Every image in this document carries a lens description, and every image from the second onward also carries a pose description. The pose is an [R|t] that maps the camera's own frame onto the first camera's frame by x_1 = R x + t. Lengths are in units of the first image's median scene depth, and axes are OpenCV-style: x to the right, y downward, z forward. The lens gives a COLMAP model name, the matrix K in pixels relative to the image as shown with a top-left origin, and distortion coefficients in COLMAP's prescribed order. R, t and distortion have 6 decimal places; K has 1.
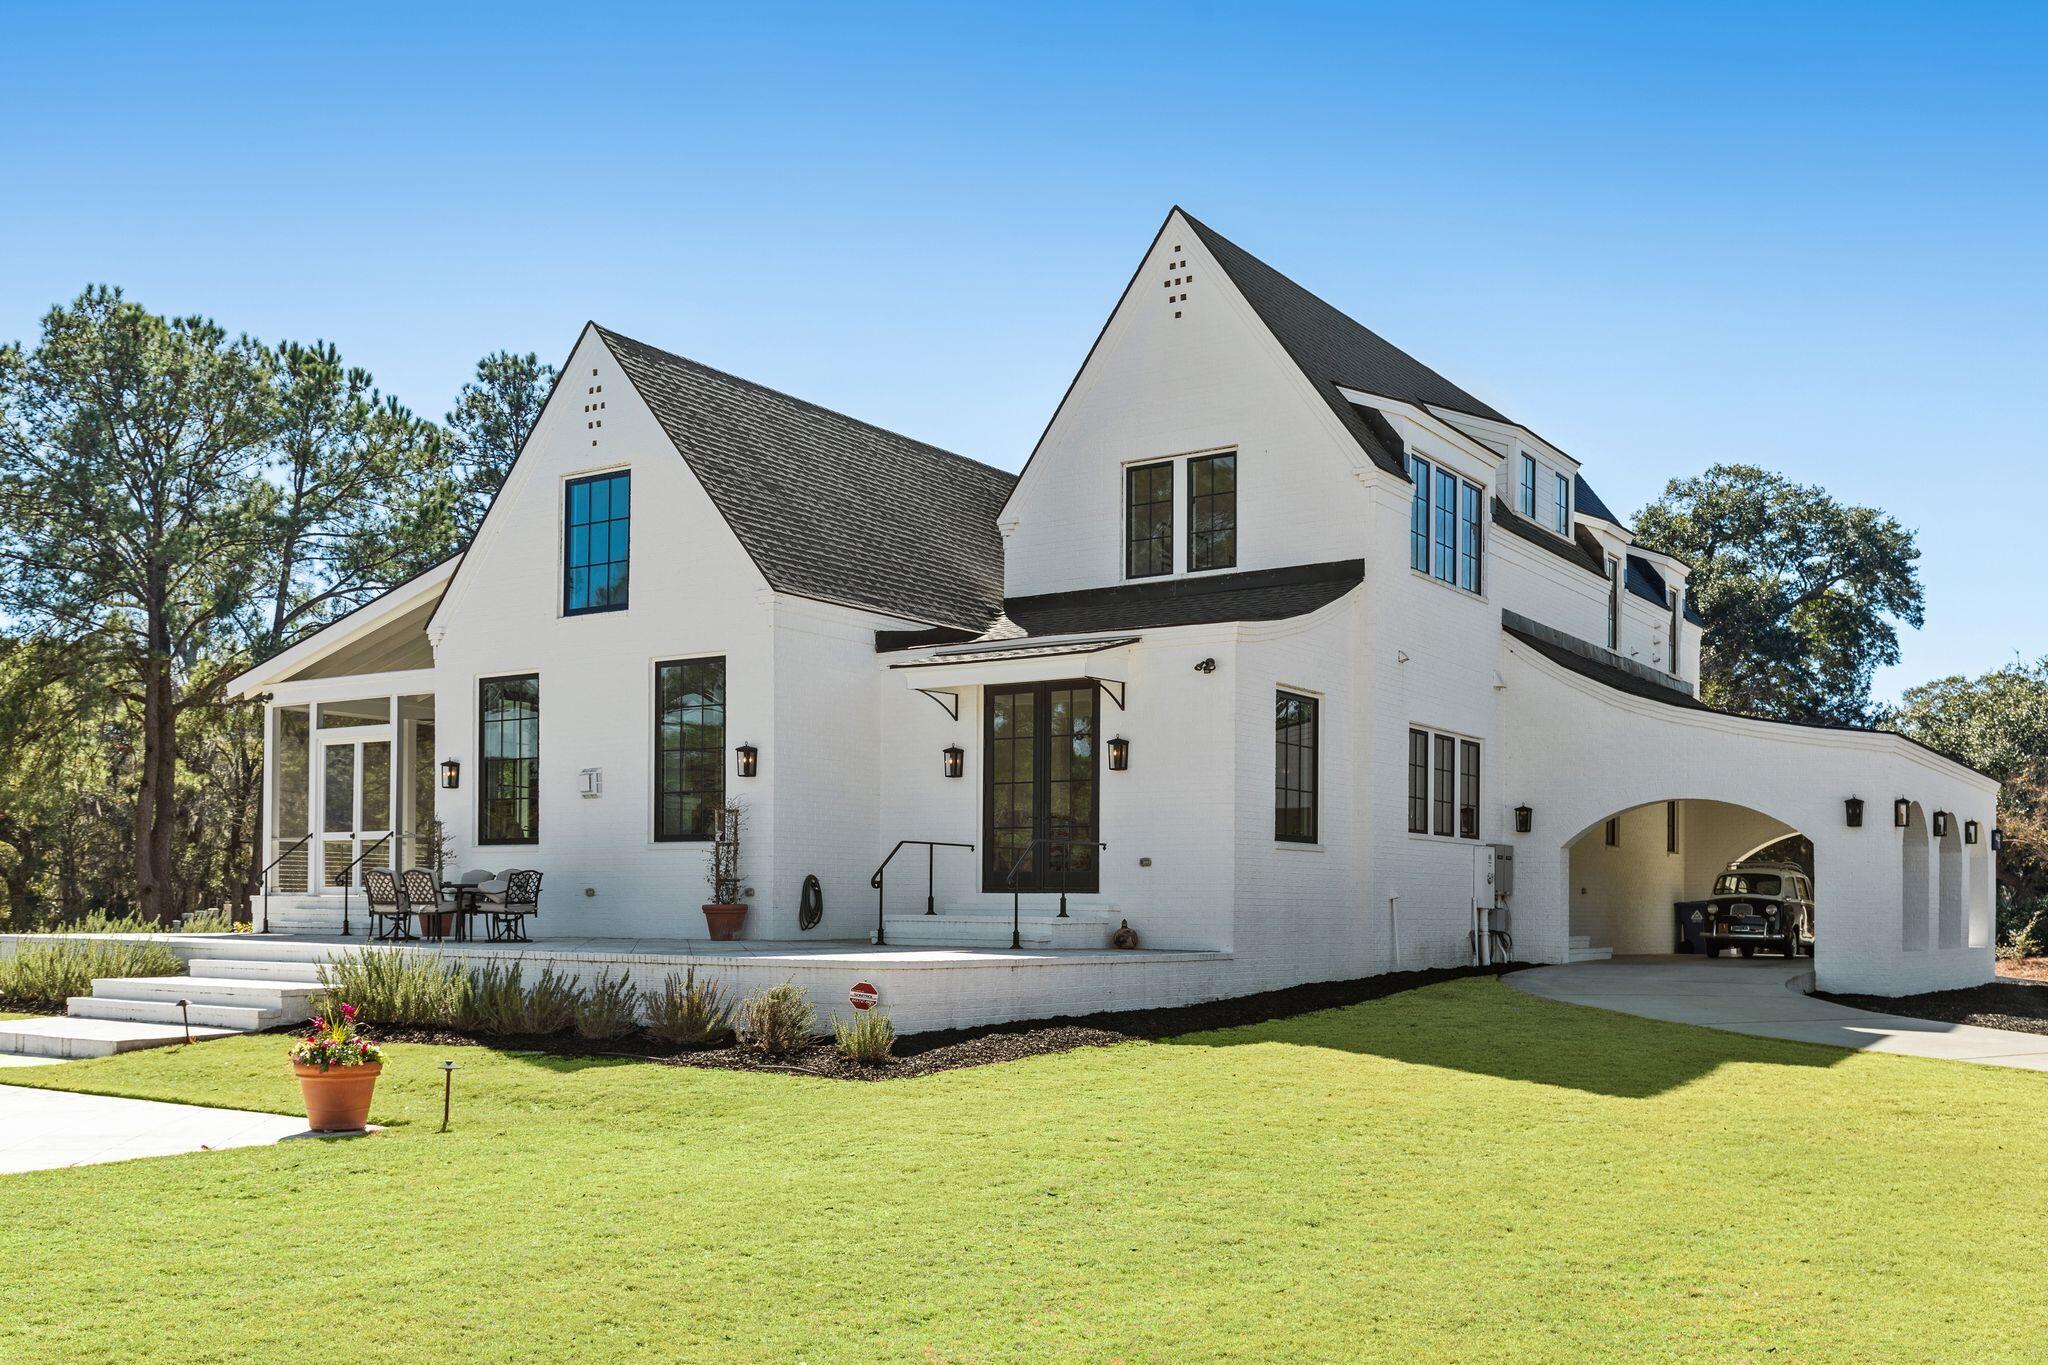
lens RADIAL K [[1891.1, 0, 950.9], [0, 1891.1, 850.7], [0, 0, 1]] dist [0.003302, 0.002489]
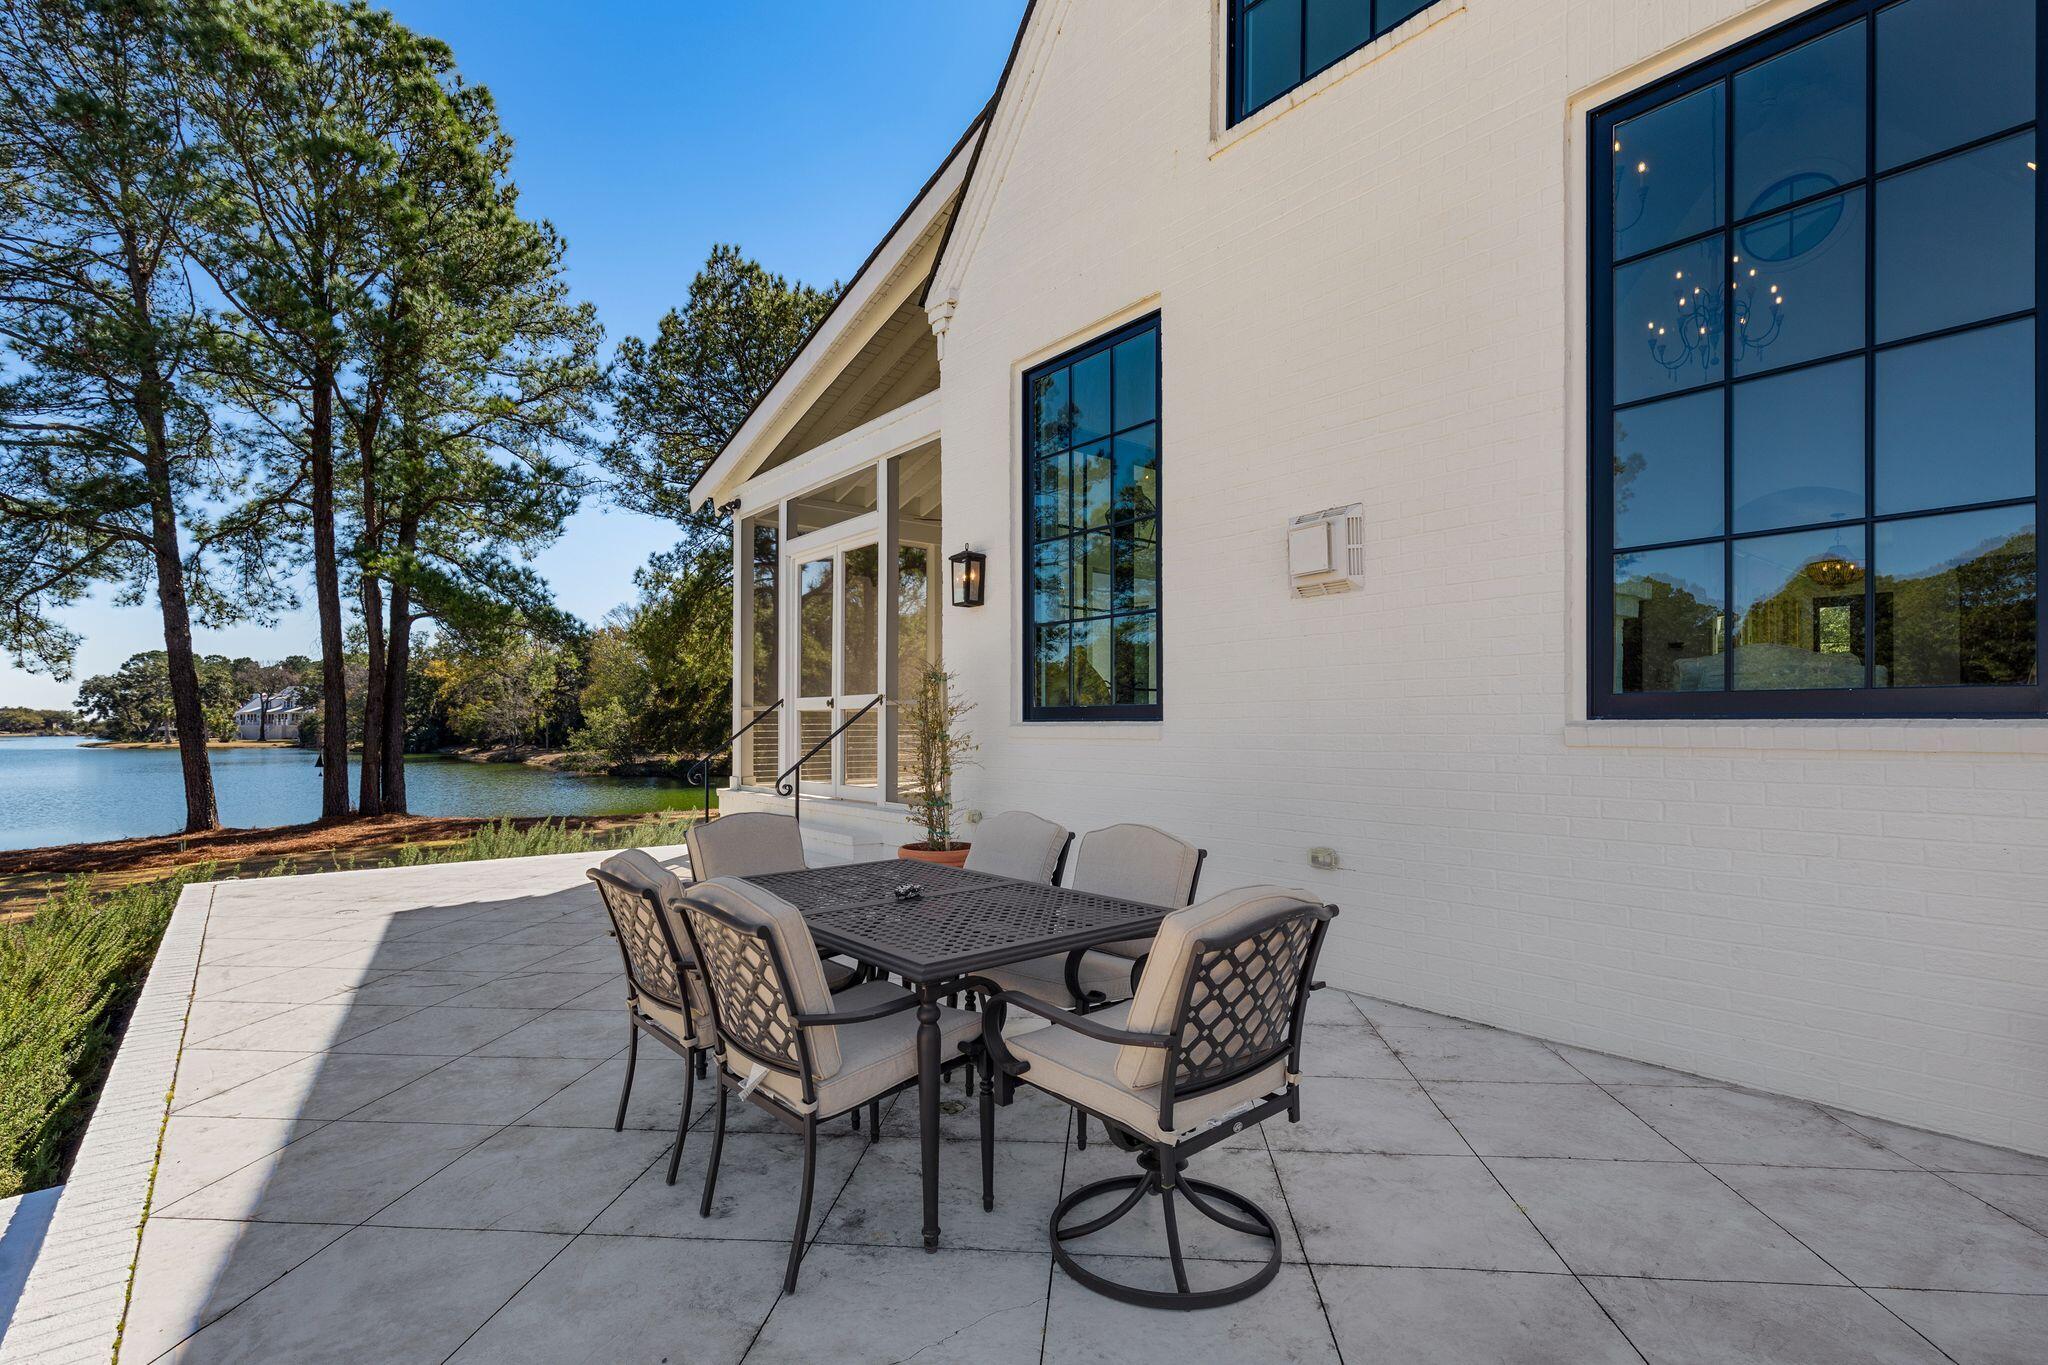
lens RADIAL K [[920.3, 0, 1024.0], [0, 920.3, 682.5], [0, 0, 1]] dist [0.001156, -0.000336]
pose [[0.967670, -0.016950, -0.251649, -0.191020], [0.013265, 0.999779, -0.016333, -0.009053], [0.251870, 0.012467, 0.967681, 0.774060]]
